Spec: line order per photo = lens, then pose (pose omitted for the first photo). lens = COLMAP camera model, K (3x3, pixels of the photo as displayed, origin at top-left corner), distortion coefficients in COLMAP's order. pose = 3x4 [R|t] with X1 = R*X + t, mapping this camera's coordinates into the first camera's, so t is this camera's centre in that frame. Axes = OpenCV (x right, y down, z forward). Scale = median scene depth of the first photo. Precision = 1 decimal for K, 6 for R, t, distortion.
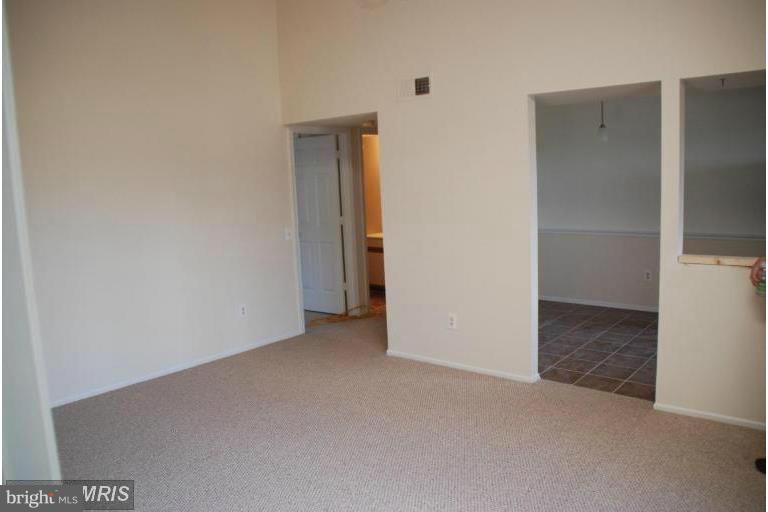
lens RADIAL K [[591.4, 0, 387.0], [0, 591.4, 267.0], [0, 0, 1]] dist [-0.174705, 0.107977]
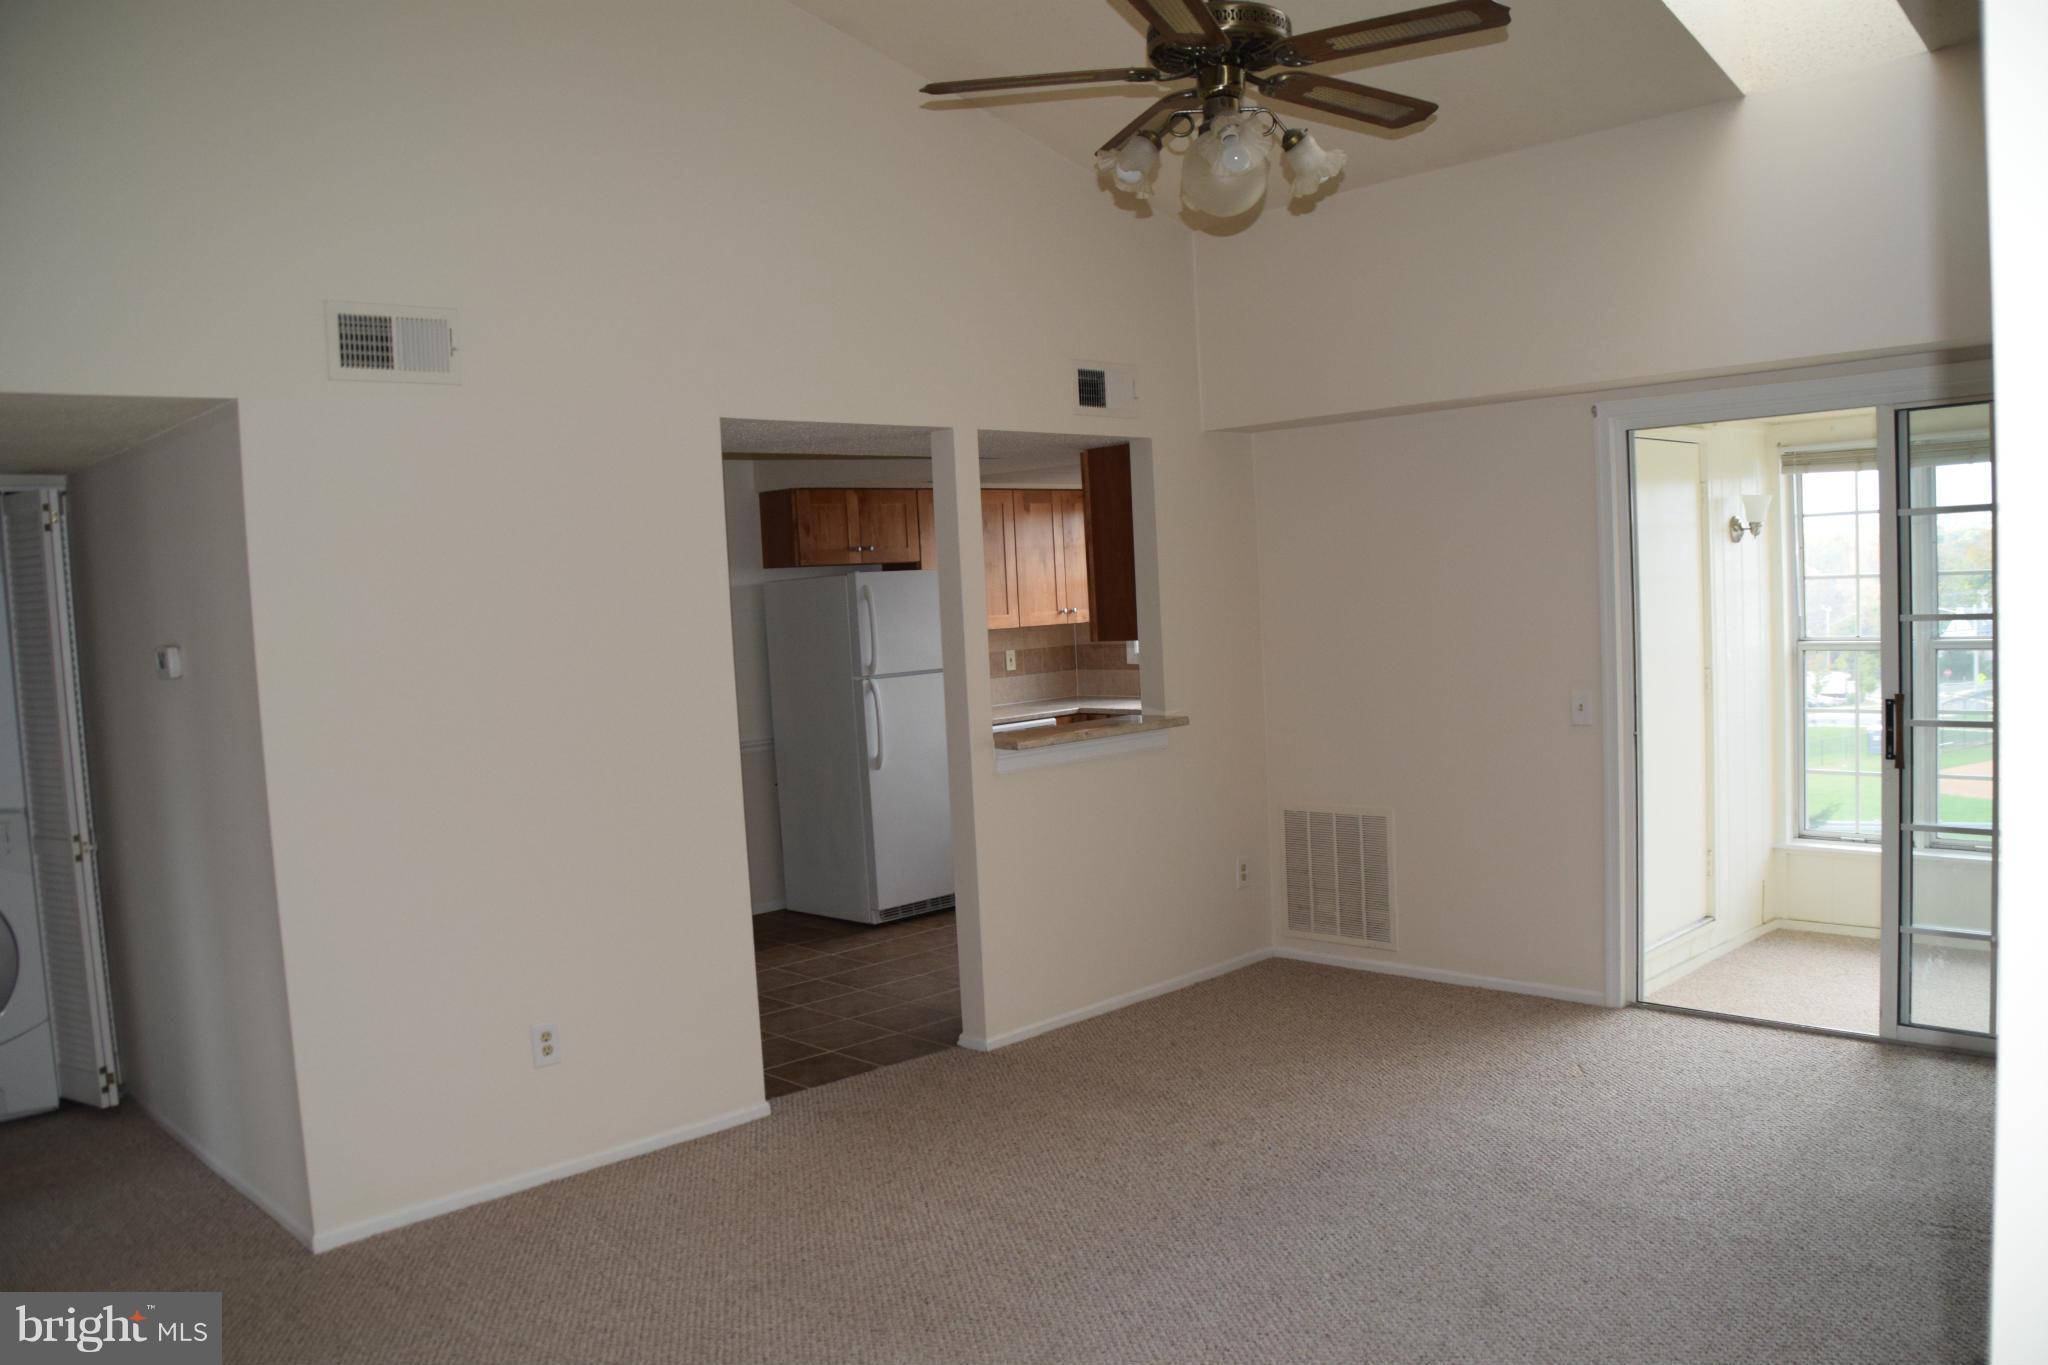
lens RADIAL K [[1577.2, 0, 1032.1], [0, 1577.2, 711.7], [0, 0, 1]] dist [-0.174705, 0.107977]
pose [[0.104530, -0.042379, 0.993618, -0.743284], [0.193096, 0.980944, 0.021525, -0.060899], [-0.975596, 0.189614, 0.110721, 0.600708]]
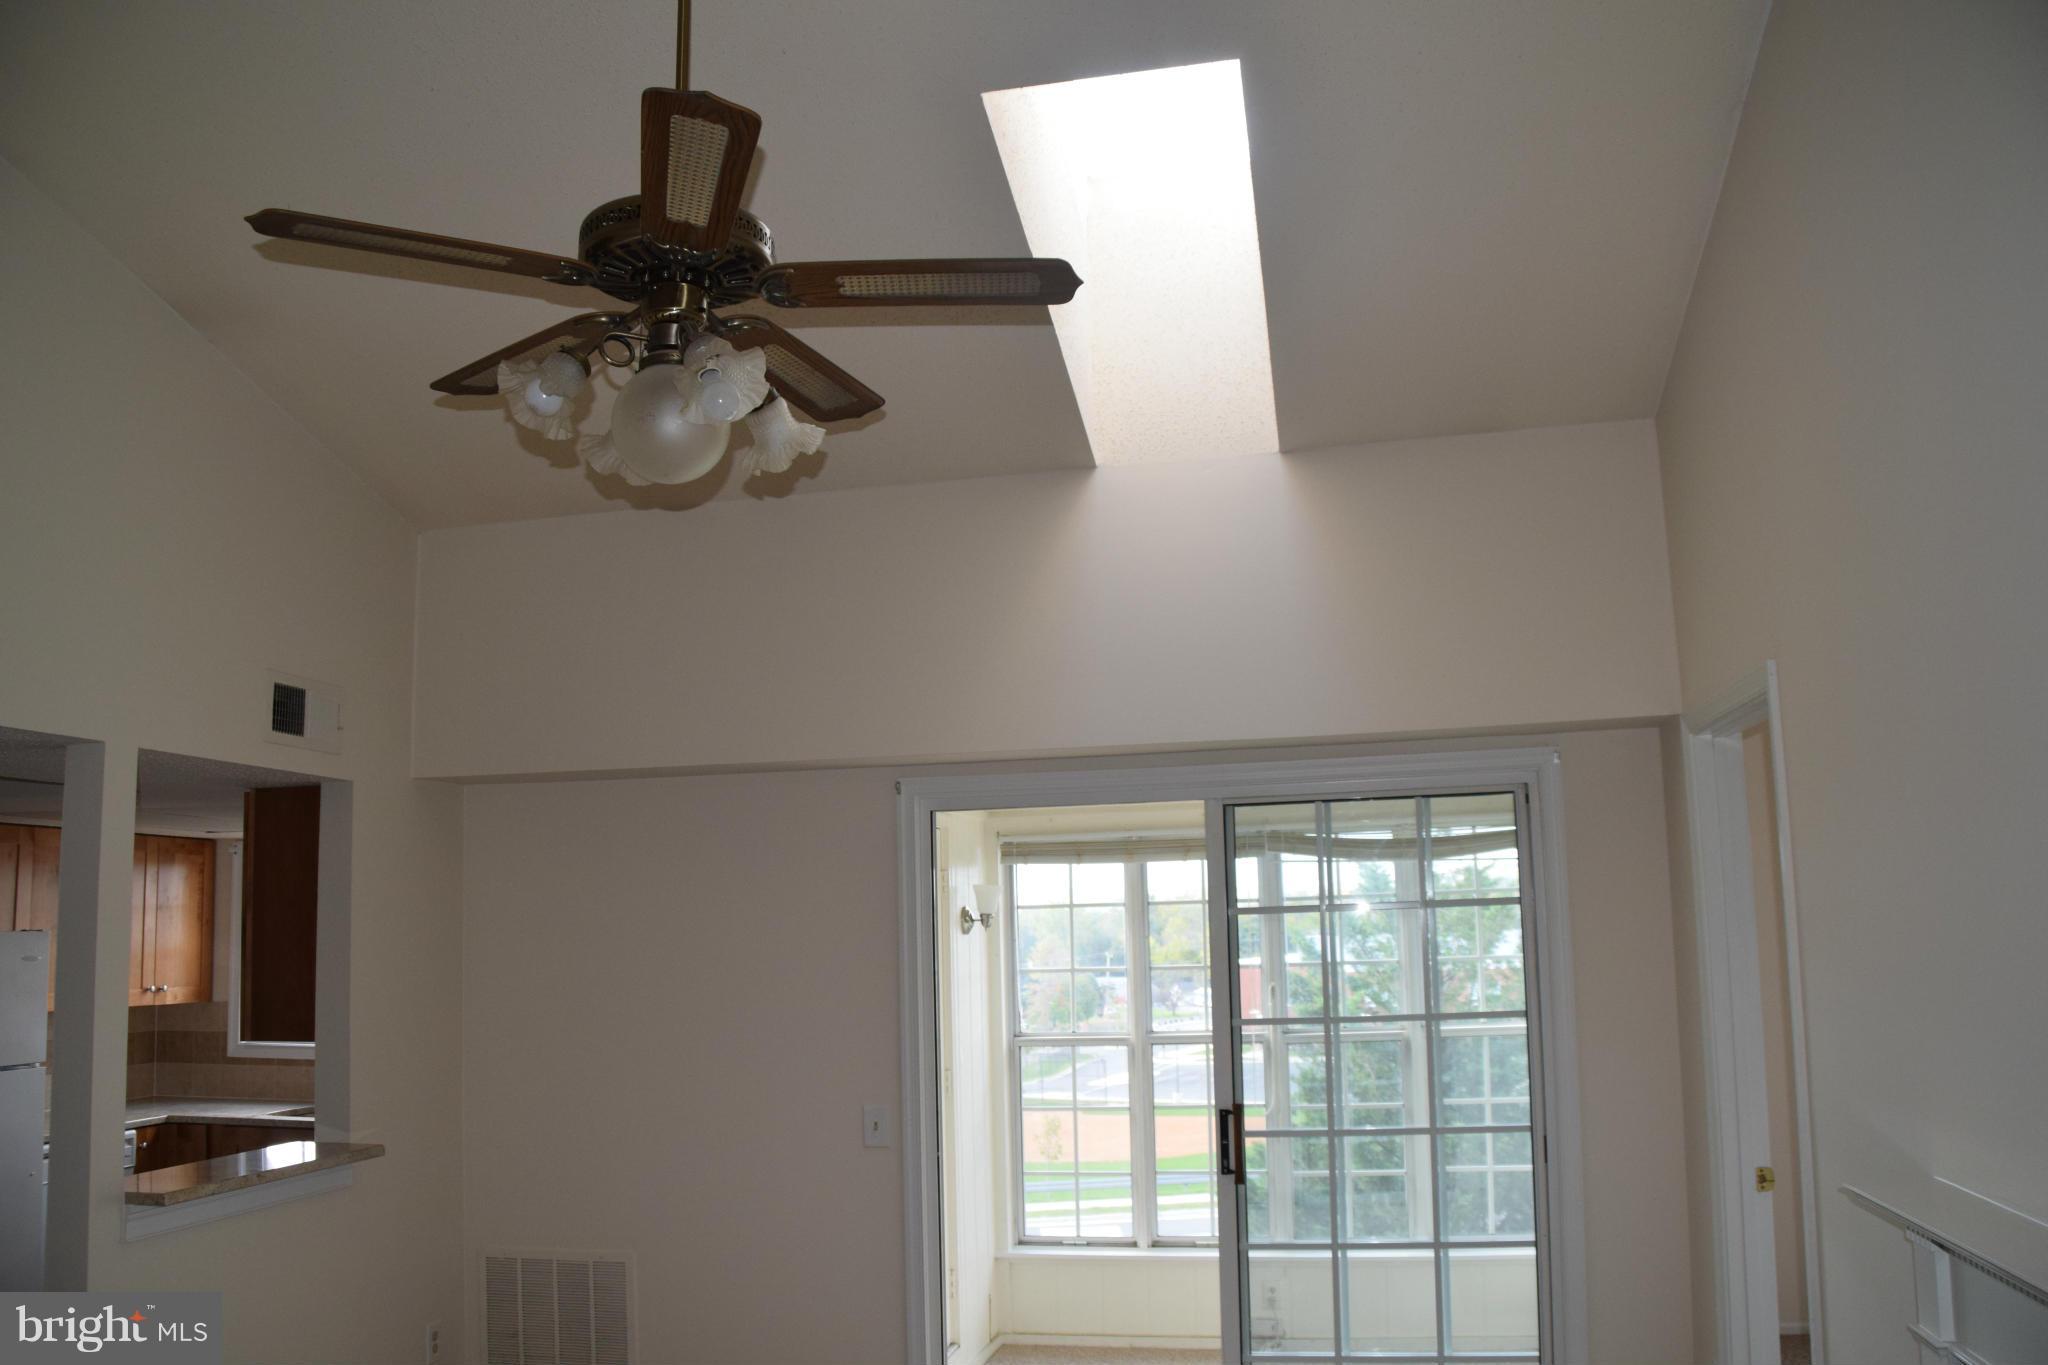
lens RADIAL K [[1577.2, 0, 1032.1], [0, 1577.2, 711.7], [0, 0, 1]] dist [-0.174705, 0.107977]
pose [[-0.475733, 0.172618, 0.862486, -0.504831], [0.173885, 0.979659, -0.100157, -0.104288], [-0.862231, 0.102325, -0.496072, 0.714011]]
